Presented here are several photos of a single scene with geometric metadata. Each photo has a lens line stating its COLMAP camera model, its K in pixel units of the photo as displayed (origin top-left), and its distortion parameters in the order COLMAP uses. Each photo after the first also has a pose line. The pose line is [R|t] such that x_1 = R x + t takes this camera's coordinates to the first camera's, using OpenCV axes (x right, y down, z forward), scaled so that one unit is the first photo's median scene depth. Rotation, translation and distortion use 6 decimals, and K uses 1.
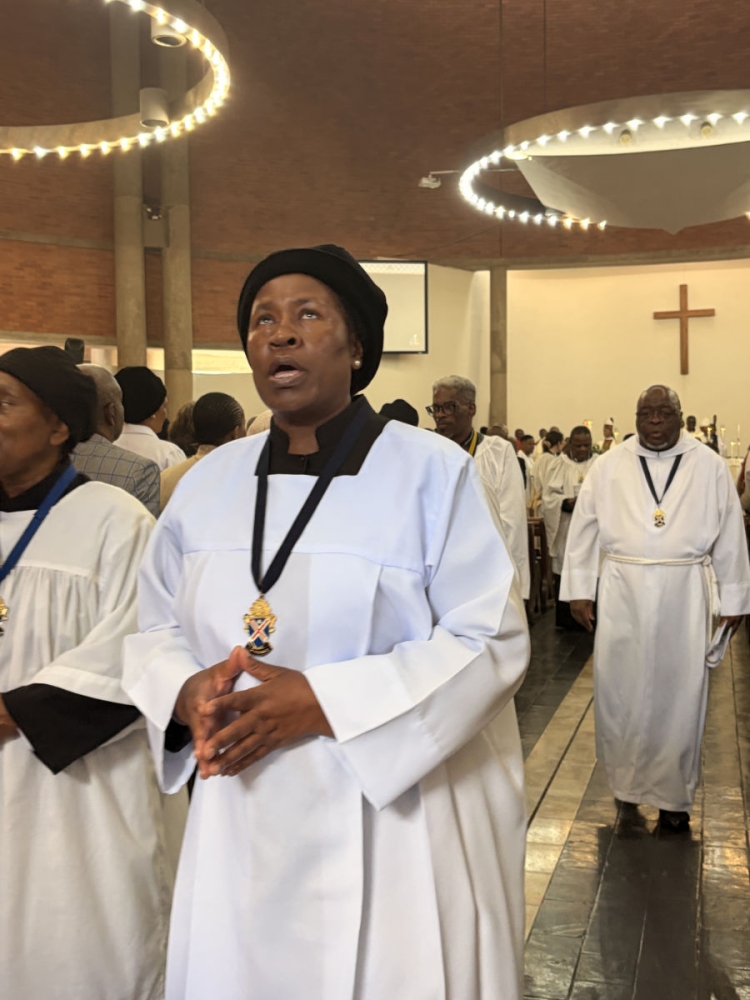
lens RADIAL K [[1142.9, 0, 366.0], [0, 1142.9, 501.0], [0, 0, 1]] dist [0.105426, -0.208128]
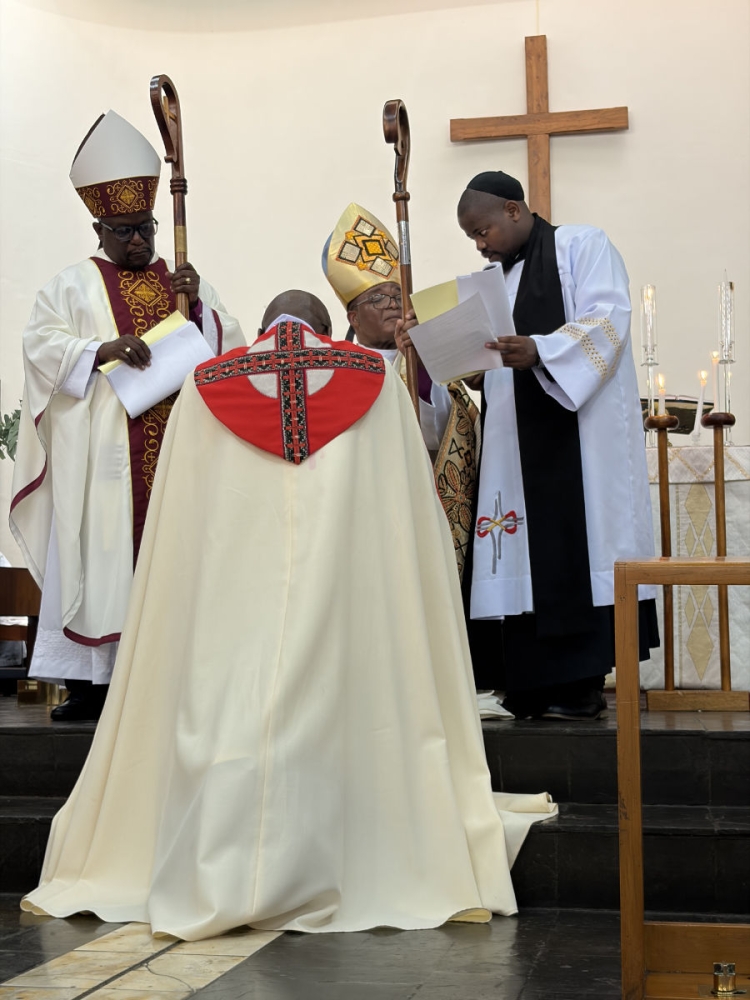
lens RADIAL K [[1478.6, 0, 375.0], [0, 1478.6, 500.0], [0, 0, 1]] dist [-0.011470, 0.012767]
pose [[0.994469, 0.024241, 0.102195, 0.214582], [-0.009502, 0.989776, -0.142312, 0.006461], [-0.104600, 0.140553, 0.984532, 0.686479]]
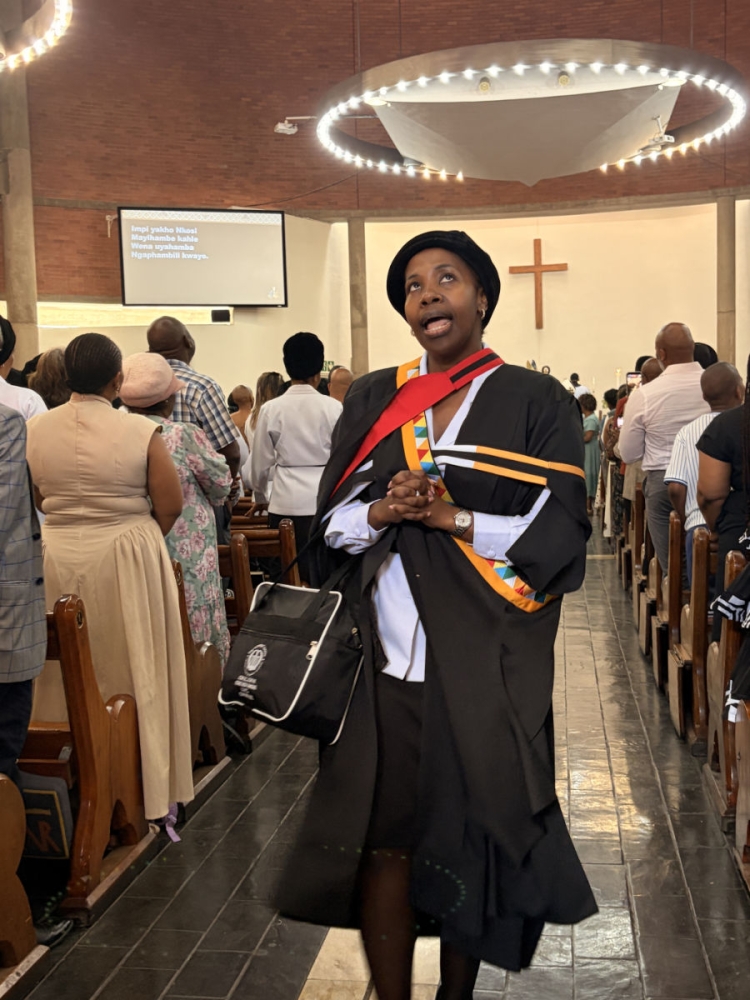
lens RADIAL K [[1144.6, 0, 377.0], [0, 1144.6, 497.6], [0, 0, 1]] dist [0.099100, -0.201704]
pose [[0.990986, -0.023171, 0.131949, -0.003023], [0.018597, 0.999186, 0.035791, 0.000380], [-0.132671, -0.033015, 0.990610, 0.012777]]
